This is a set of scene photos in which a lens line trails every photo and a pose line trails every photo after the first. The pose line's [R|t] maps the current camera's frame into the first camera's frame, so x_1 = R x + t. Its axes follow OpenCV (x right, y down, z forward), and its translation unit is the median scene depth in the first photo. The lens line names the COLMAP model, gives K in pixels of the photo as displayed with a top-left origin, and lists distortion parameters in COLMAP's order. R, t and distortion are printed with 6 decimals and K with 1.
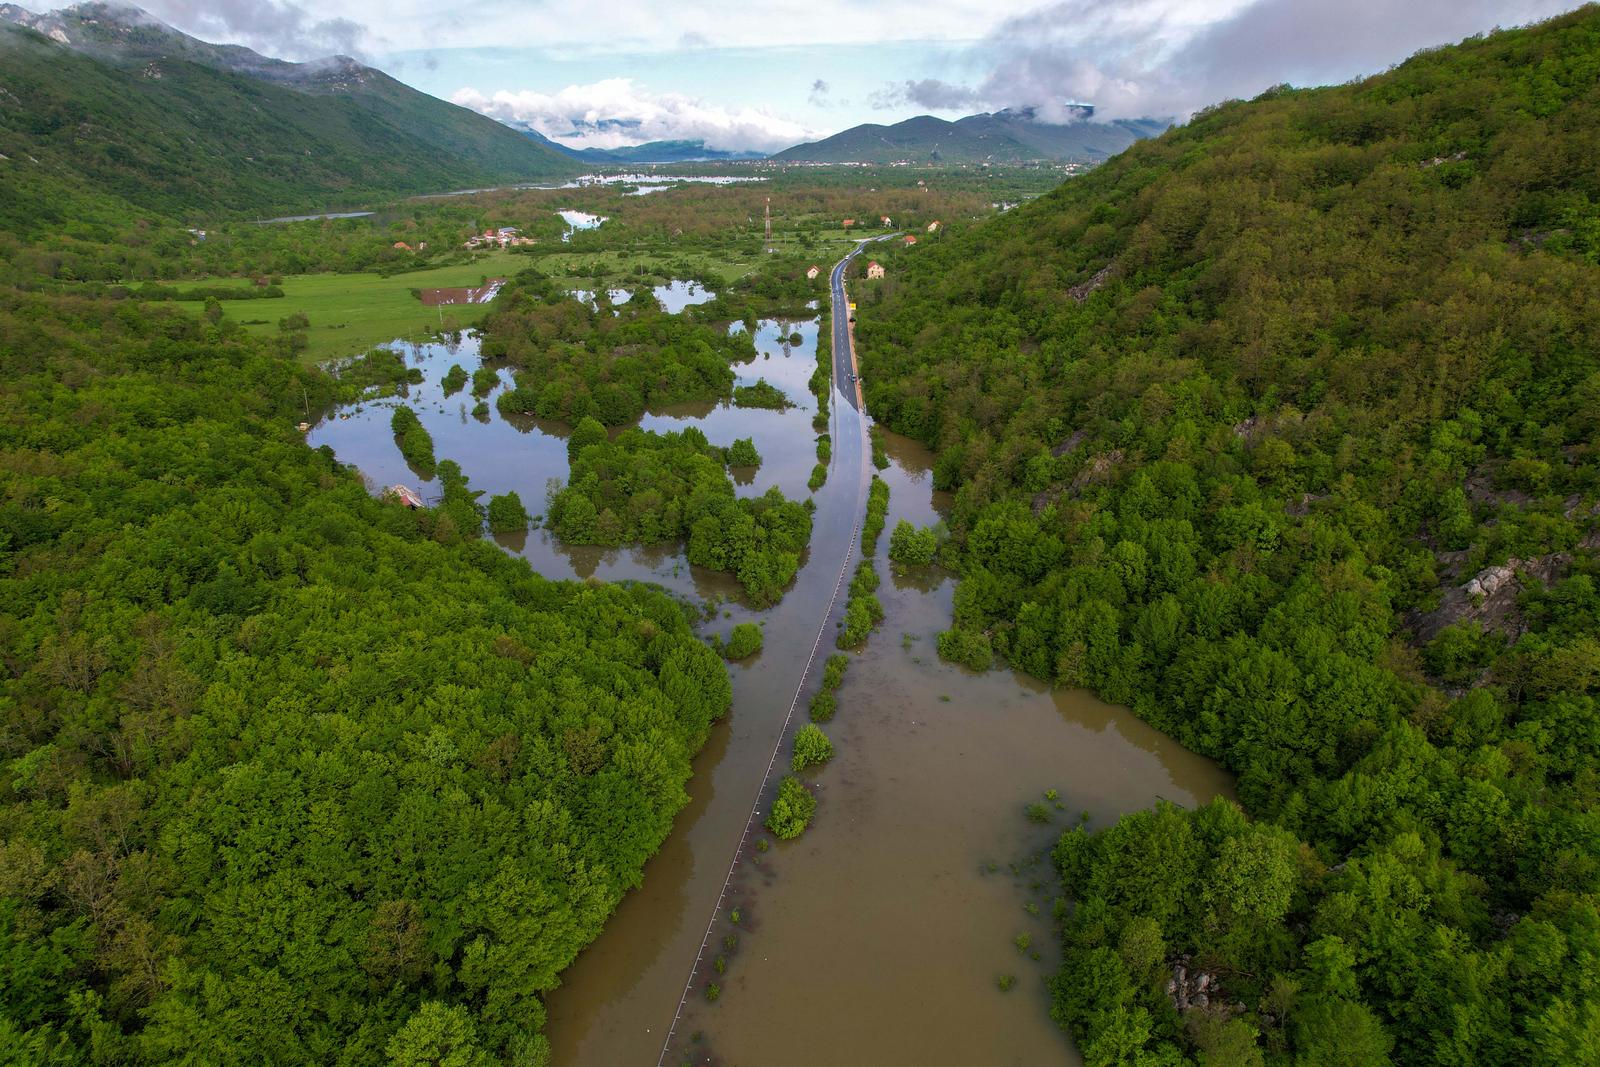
lens RADIAL K [[1021.2, 0, 787.4], [0, 1021.2, 510.7], [0, 0, 1]] dist [-0.060873, 0.048405]
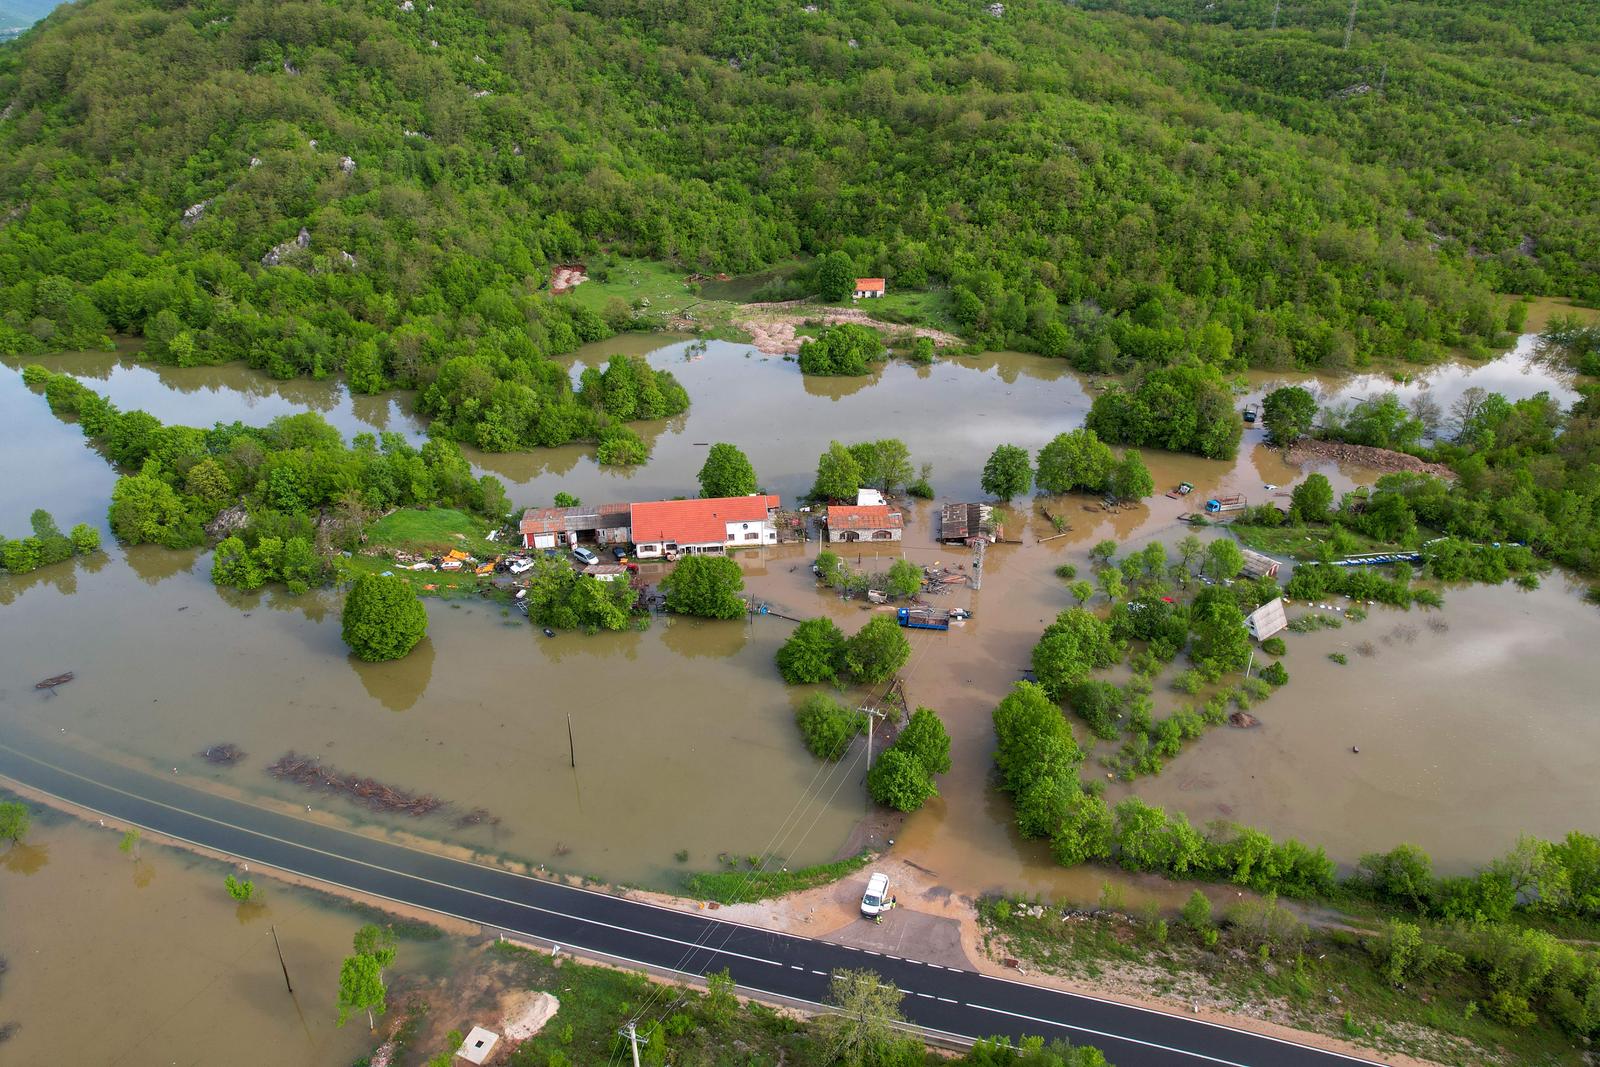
lens RADIAL K [[1021.2, 0, 808.8], [0, 1021.2, 544.0], [0, 0, 1]] dist [-0.060873, 0.048405]
pose [[0.672985, -0.338125, 0.657847, -0.019541], [0.243100, 0.941099, 0.235020, 0.090131], [-0.698566, 0.001758, 0.715544, -0.249749]]
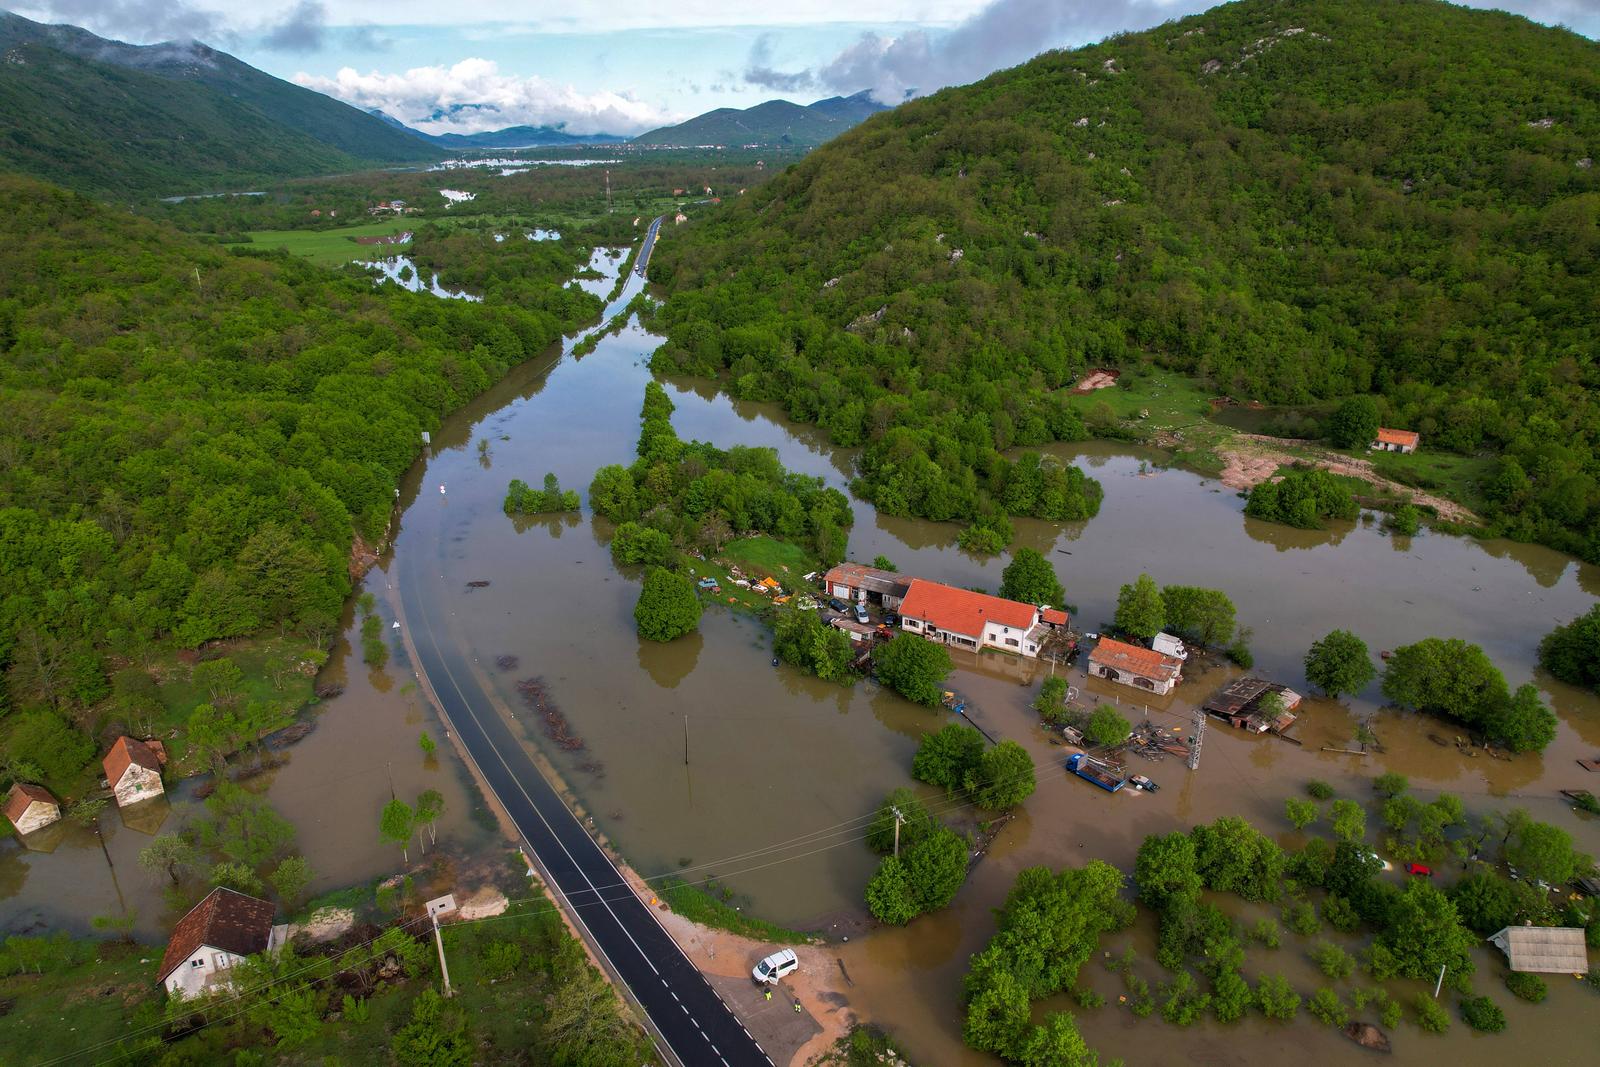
lens RADIAL K [[1021.2, 0, 808.1], [0, 1021.2, 556.8], [0, 0, 1]] dist [-0.060873, 0.048405]
pose [[0.990162, -0.055898, 0.128272, 0.033425], [0.048816, 0.997139, 0.057713, 0.101423], [-0.131131, -0.050883, 0.990058, -0.282991]]
